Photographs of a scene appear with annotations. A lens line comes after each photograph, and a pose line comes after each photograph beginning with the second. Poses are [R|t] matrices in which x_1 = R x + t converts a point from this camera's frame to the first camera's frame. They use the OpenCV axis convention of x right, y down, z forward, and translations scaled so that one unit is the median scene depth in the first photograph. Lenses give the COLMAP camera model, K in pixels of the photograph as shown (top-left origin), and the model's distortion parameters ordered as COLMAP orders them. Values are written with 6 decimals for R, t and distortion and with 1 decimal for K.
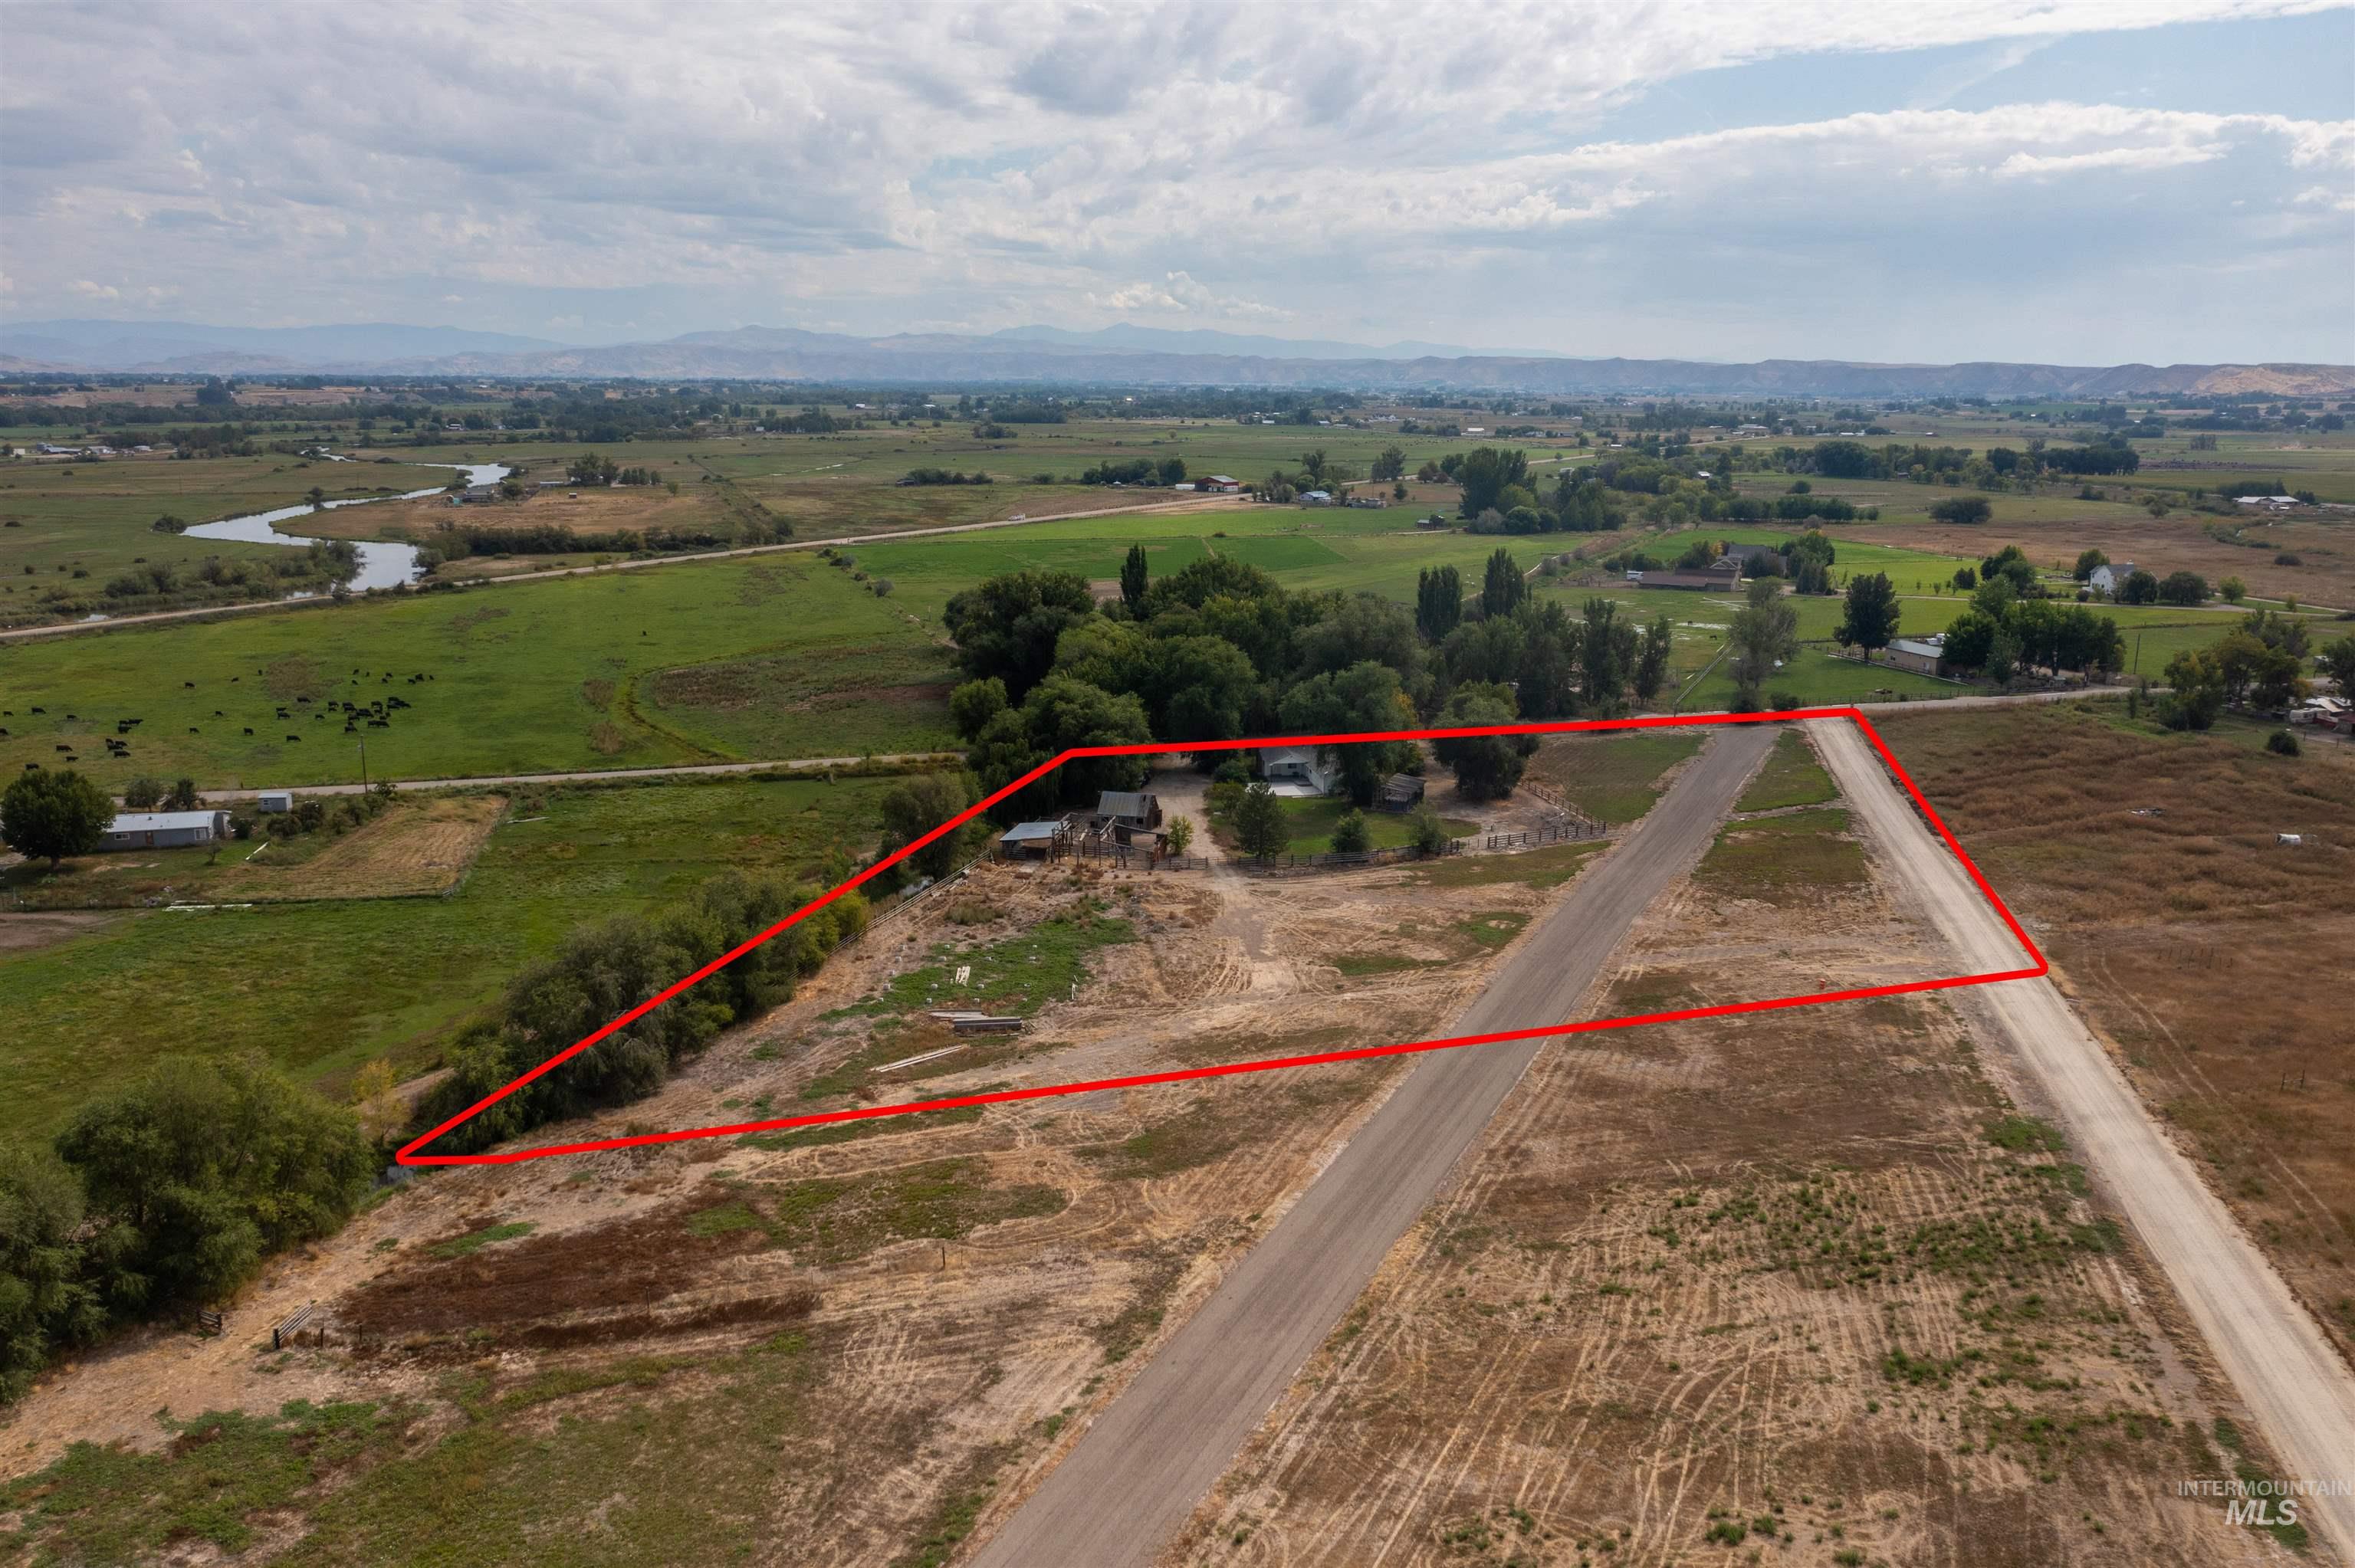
lens RADIAL K [[1845.3, 0, 1171.7], [0, 1845.3, 784.3], [0, 0, 1]] dist [-0.032101, 0.008546]
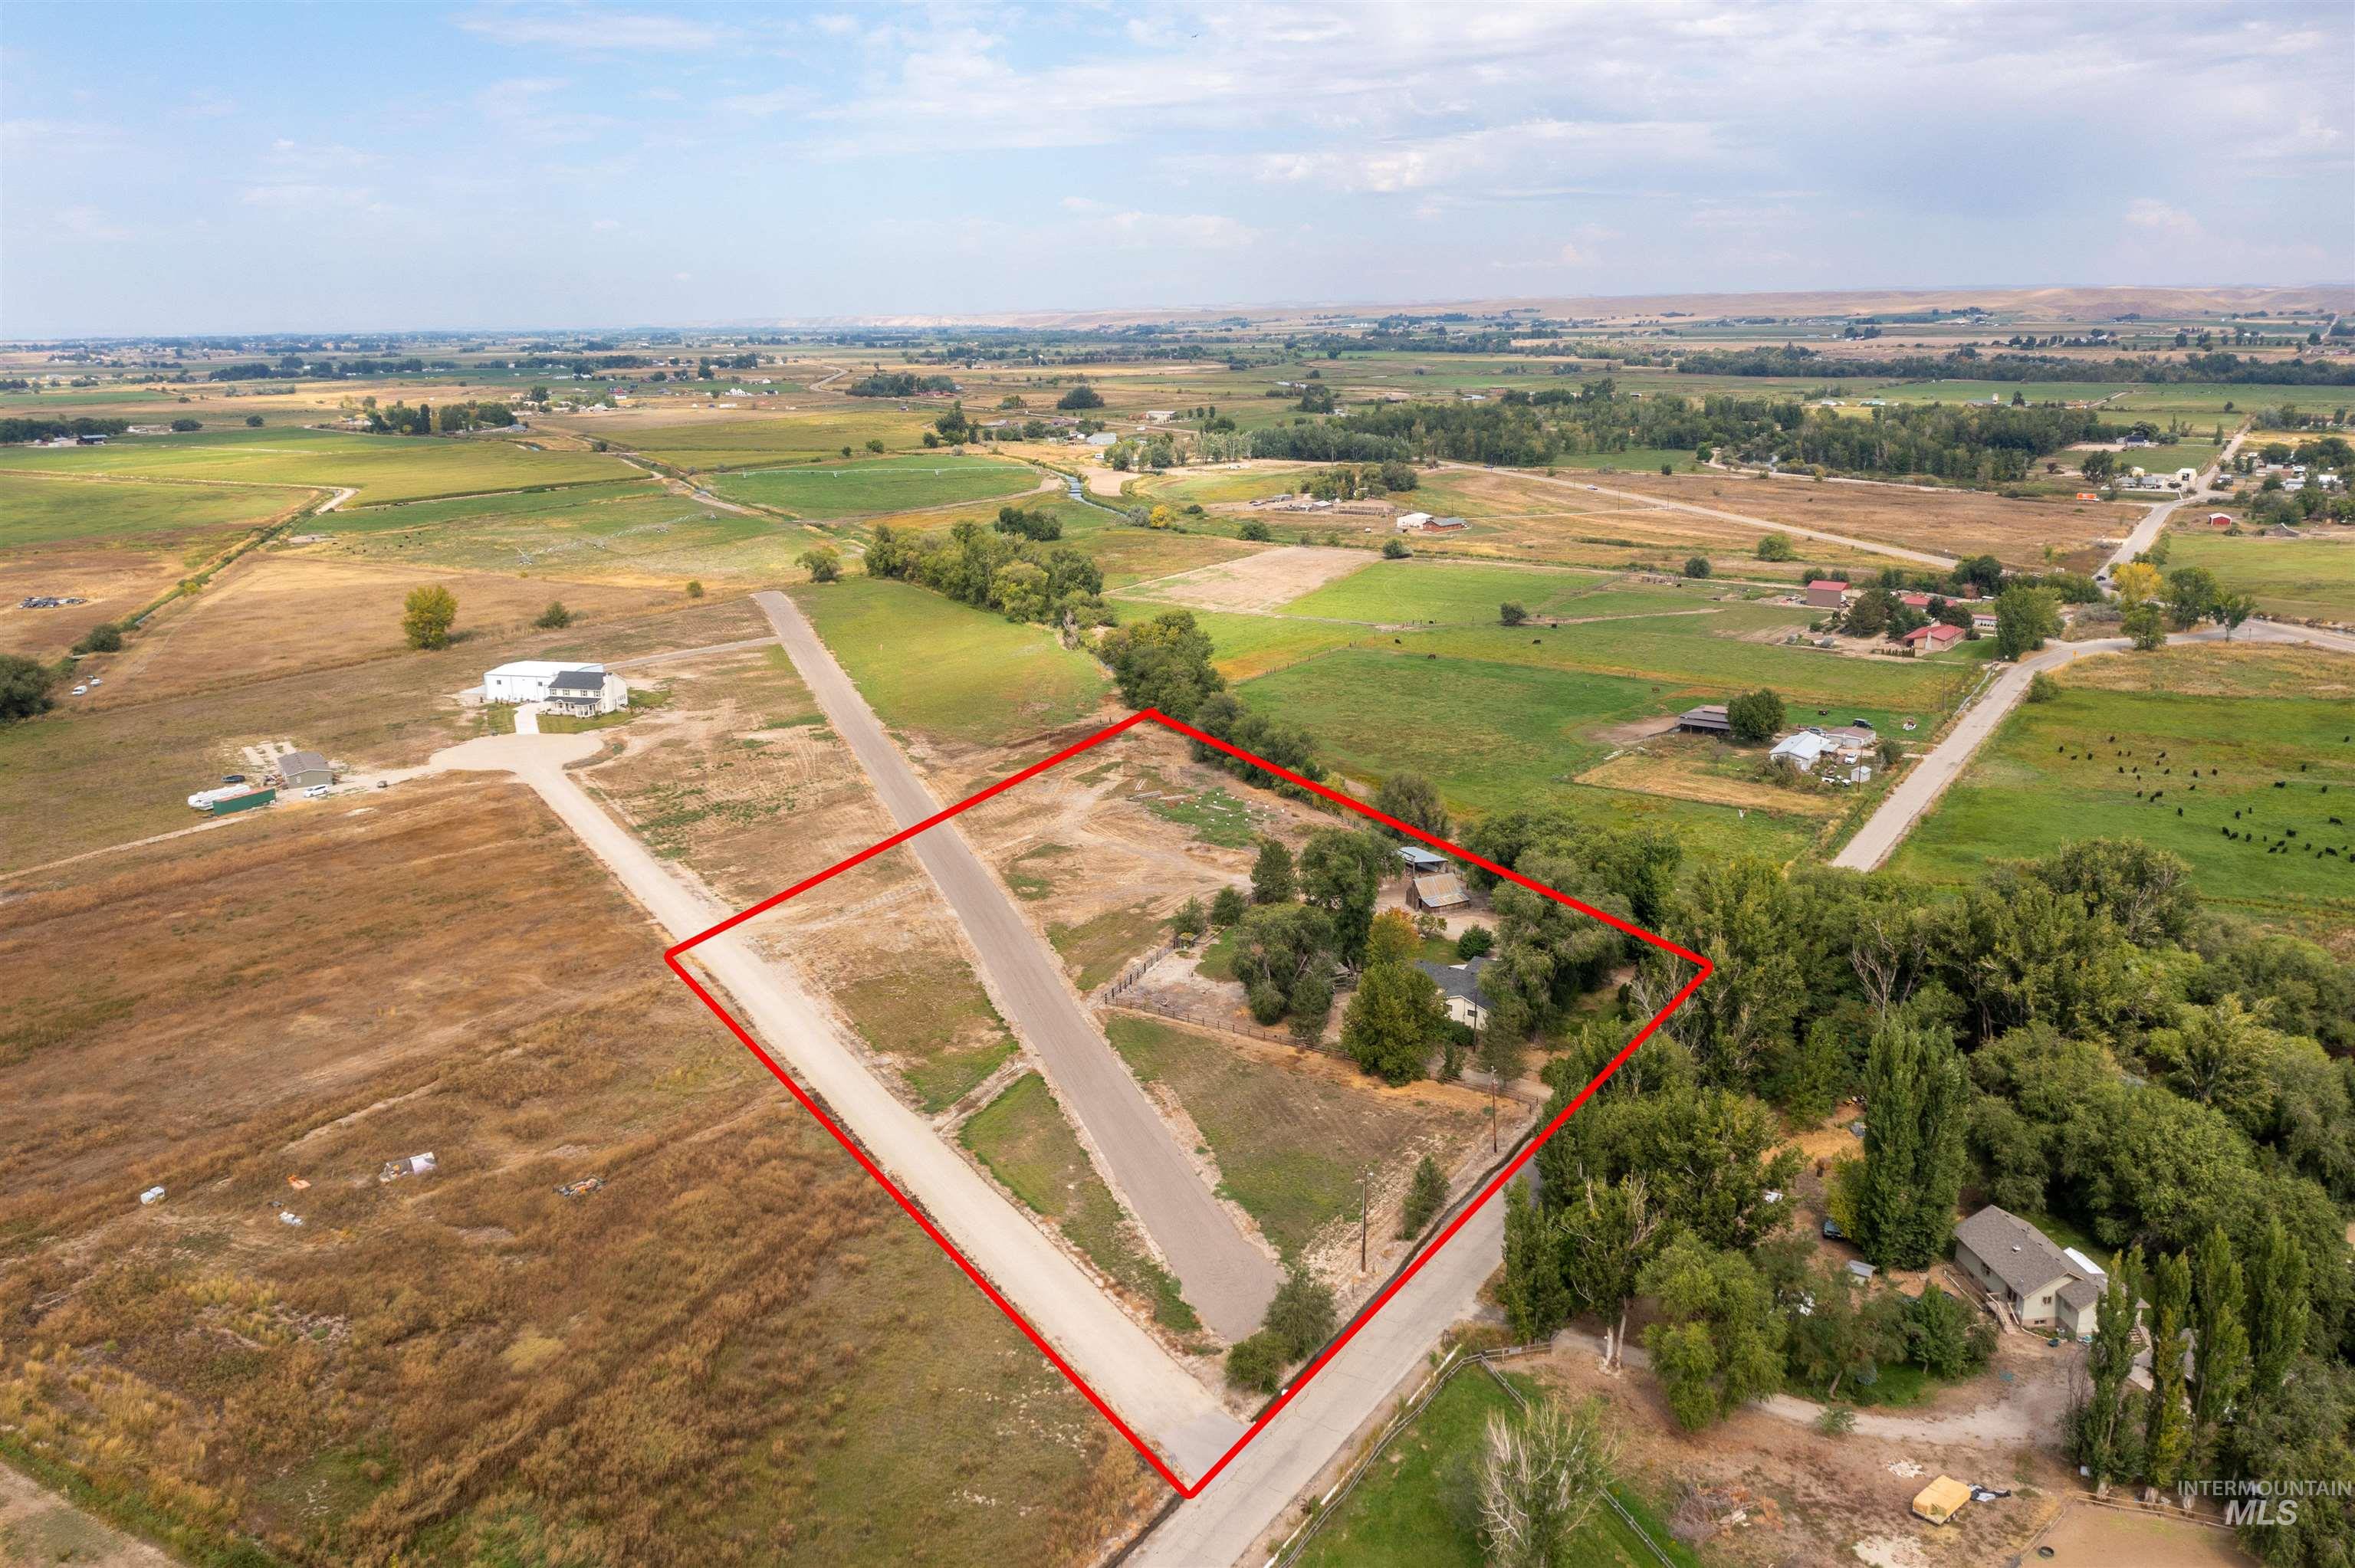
lens RADIAL K [[1845.3, 0, 1173.3], [0, 1845.3, 786.8], [0, 0, 1]] dist [-0.032101, 0.008546]
pose [[-0.743719, 0.165502, -0.647681, 0.808554], [-0.138247, 0.909846, 0.391239, -0.459563], [0.654041, 0.380512, -0.653790, 1.583101]]
